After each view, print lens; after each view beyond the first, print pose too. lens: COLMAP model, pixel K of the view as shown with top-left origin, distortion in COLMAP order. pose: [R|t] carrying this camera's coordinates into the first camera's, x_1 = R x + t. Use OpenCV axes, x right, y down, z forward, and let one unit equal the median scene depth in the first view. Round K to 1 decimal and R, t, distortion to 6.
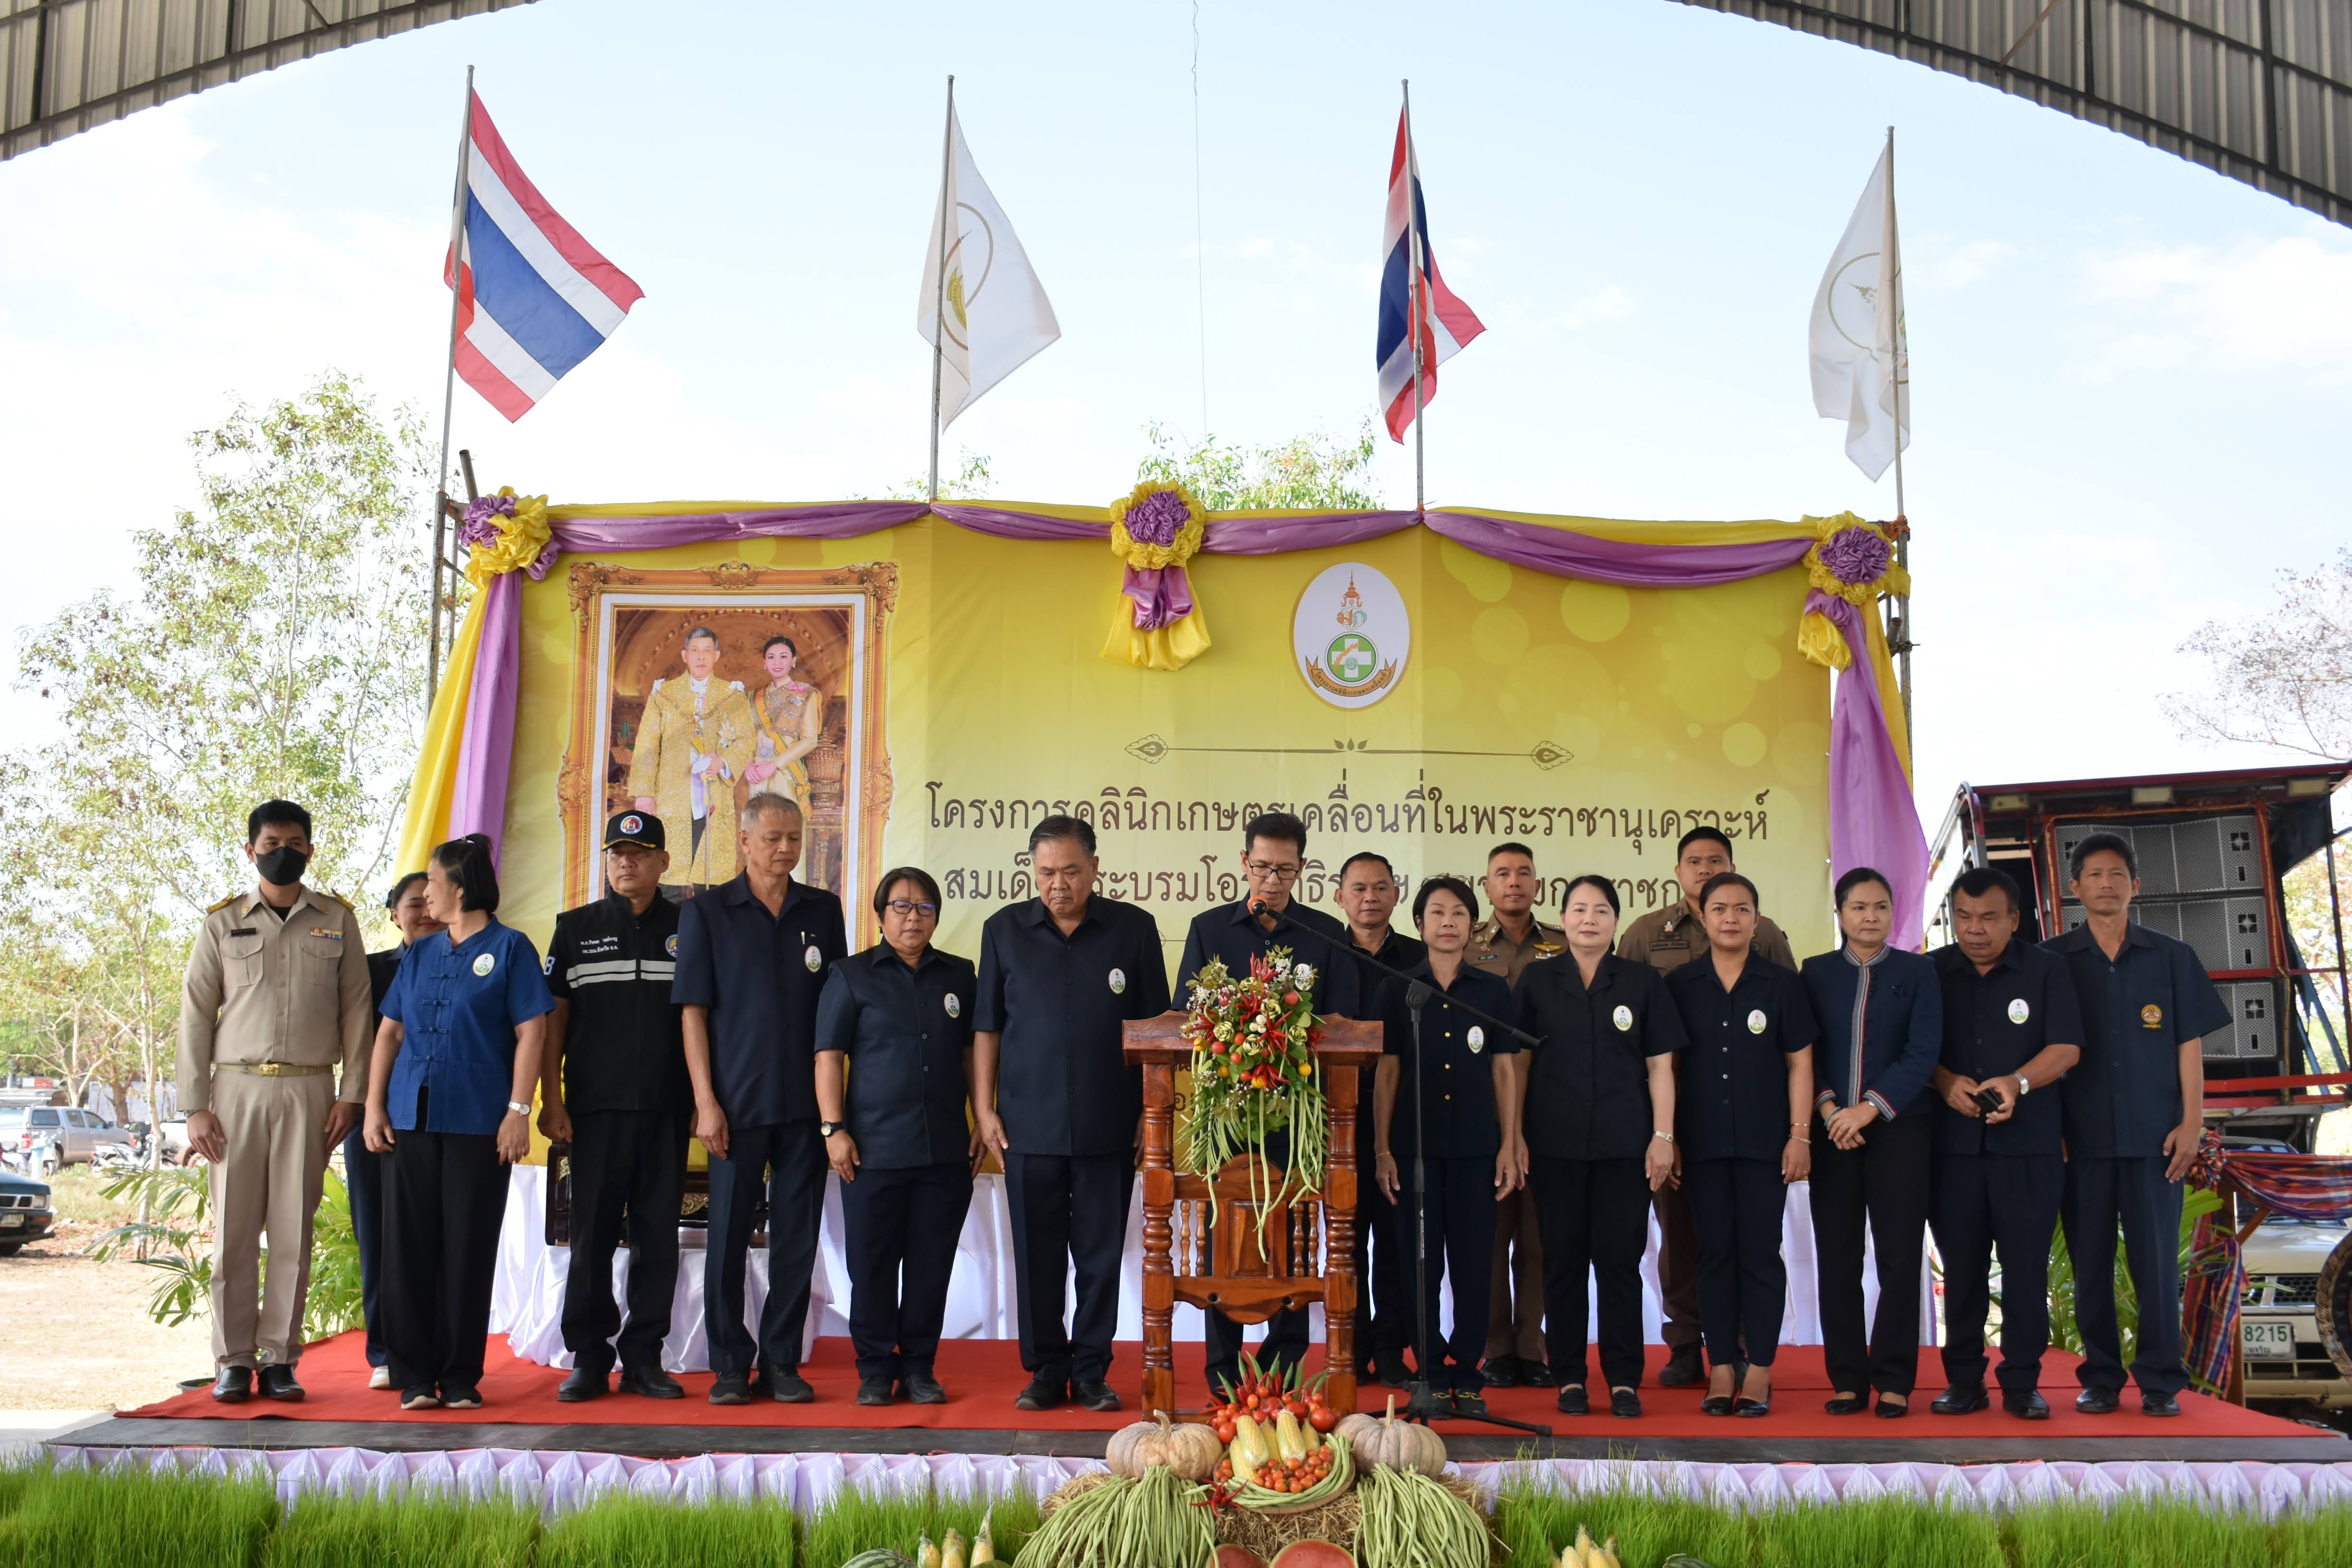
lens RADIAL K [[2360.2, 0, 1176.0], [0, 2360.2, 784.0], [0, 0, 1]] dist [-0.003766, -0.027612]
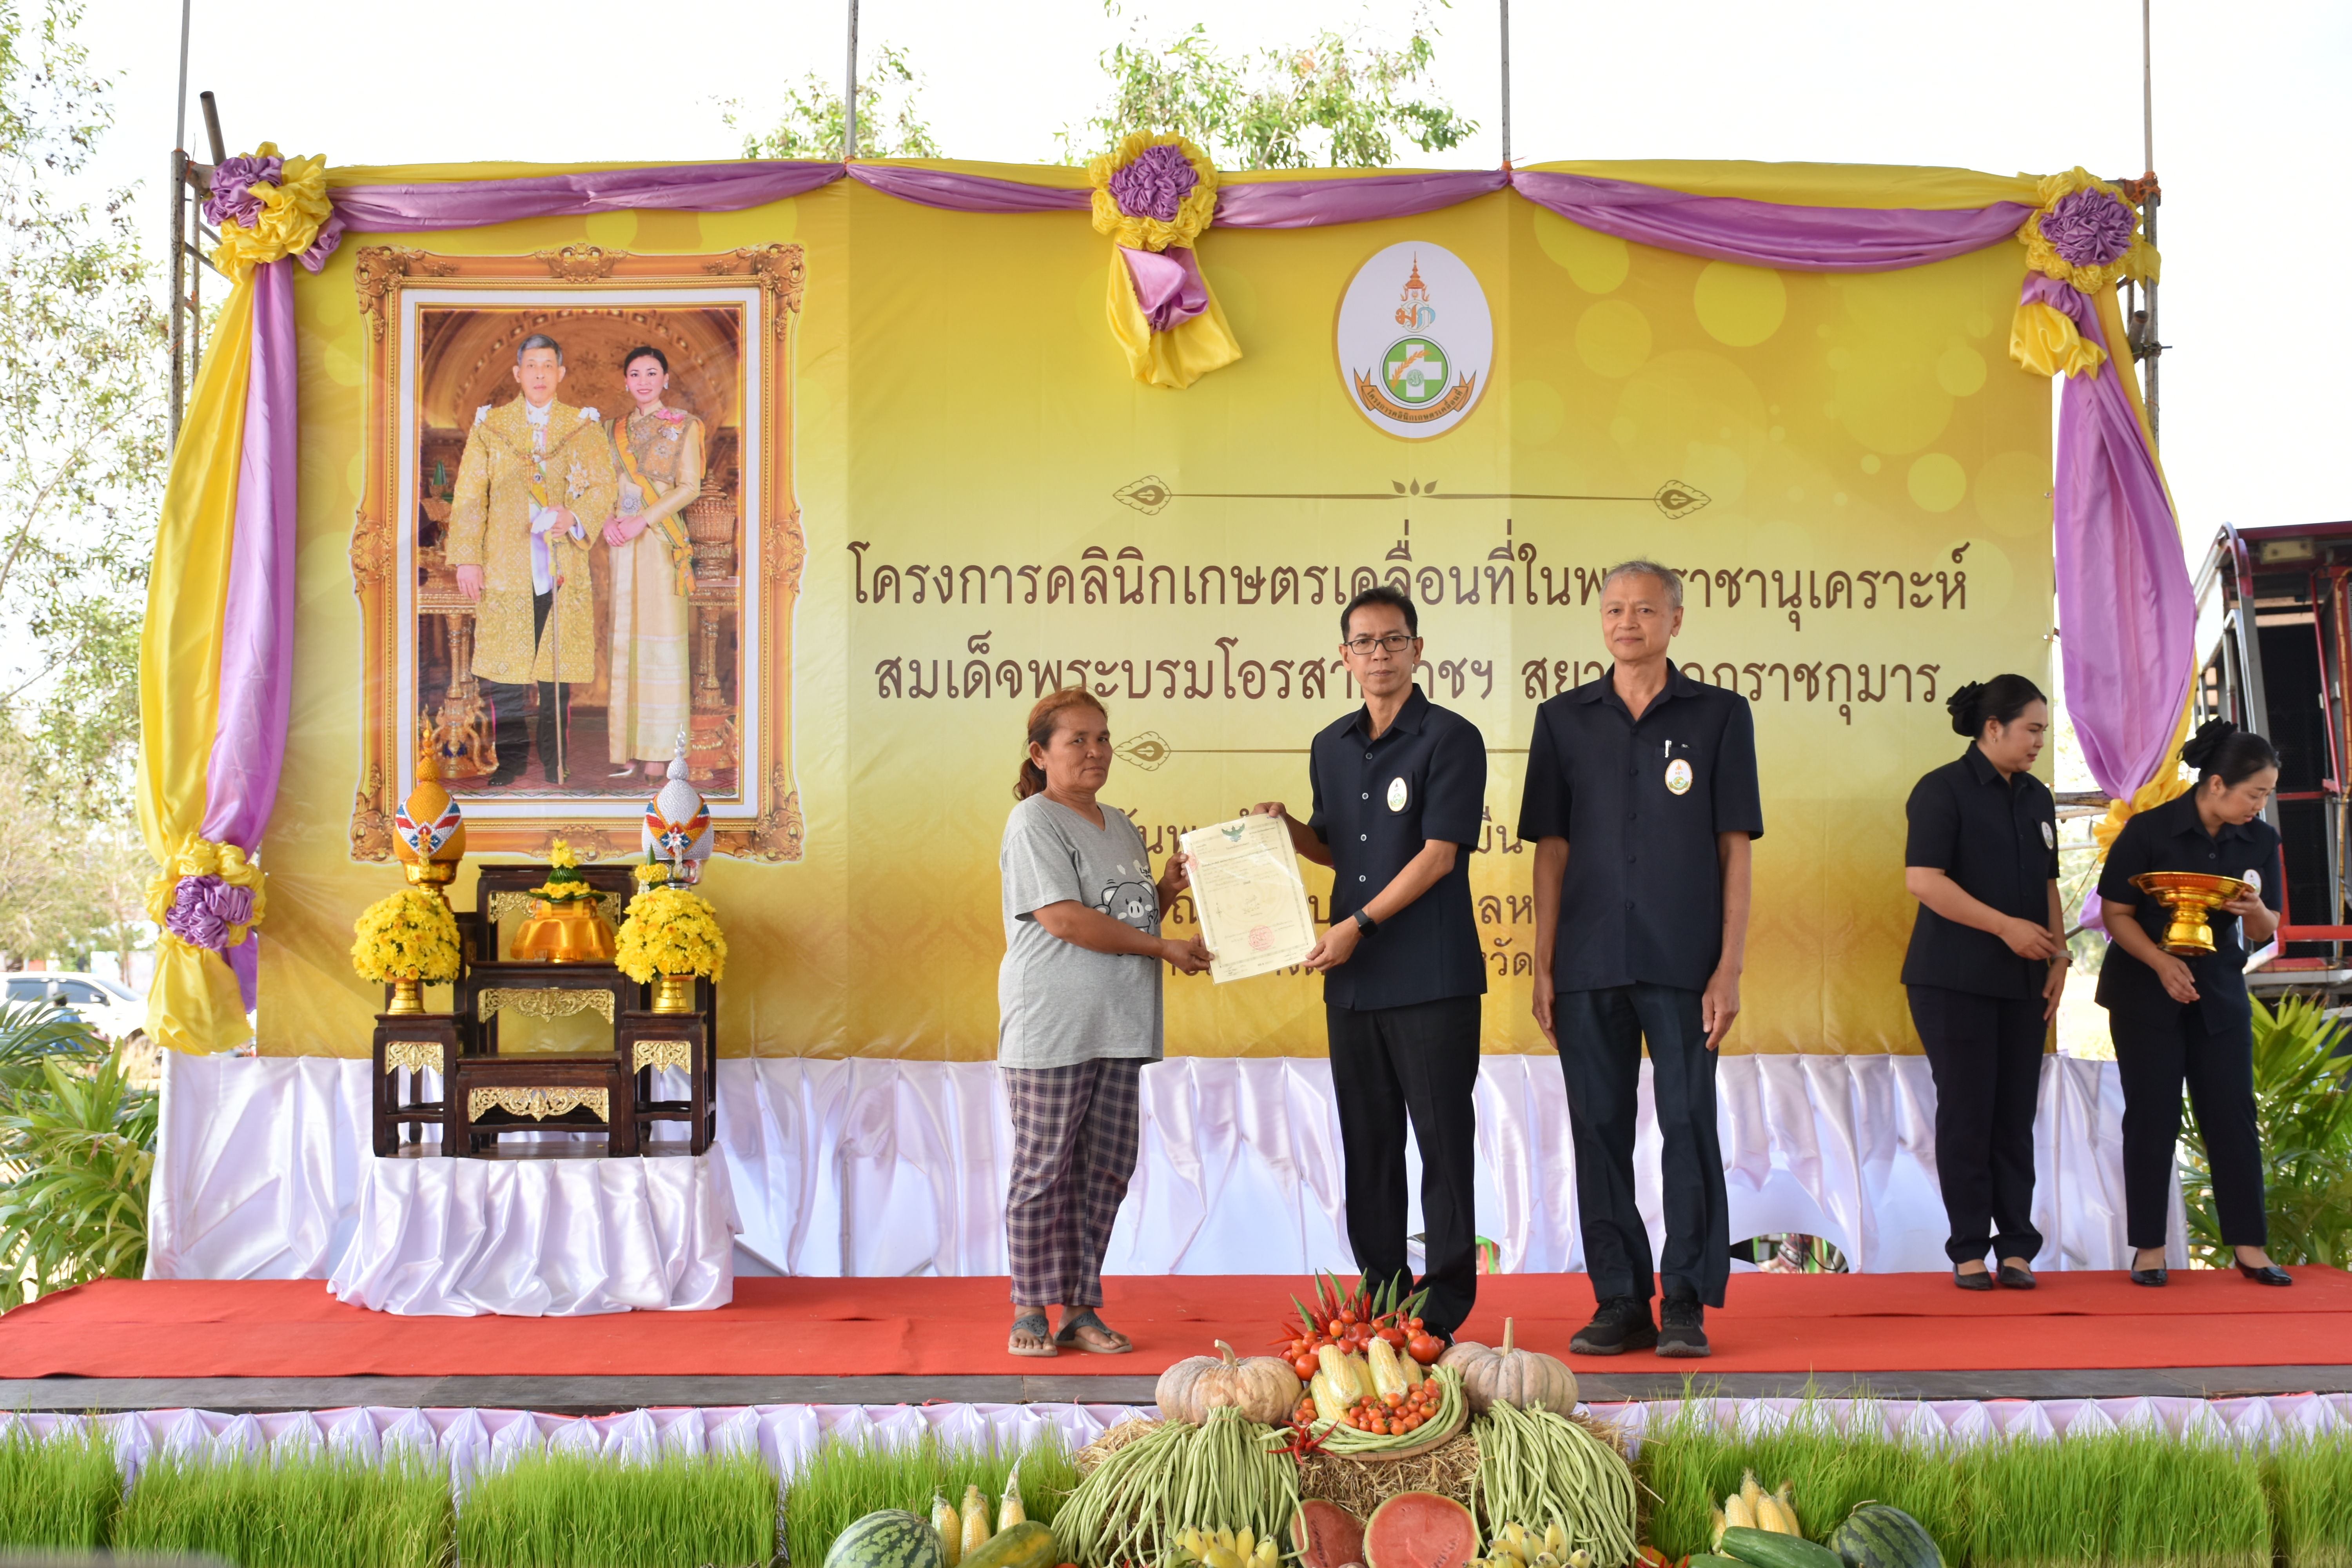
lens RADIAL K [[3464.6, 0, 1176.0], [0, 3464.6, 784.0], [0, 0, 1]] dist [0.010142, 0.027398]
pose [[0.999519, -0.010206, 0.029285, -0.035088], [0.007857, 0.996826, 0.079217, -0.010567], [-0.030001, -0.078948, 0.996427, -0.100838]]
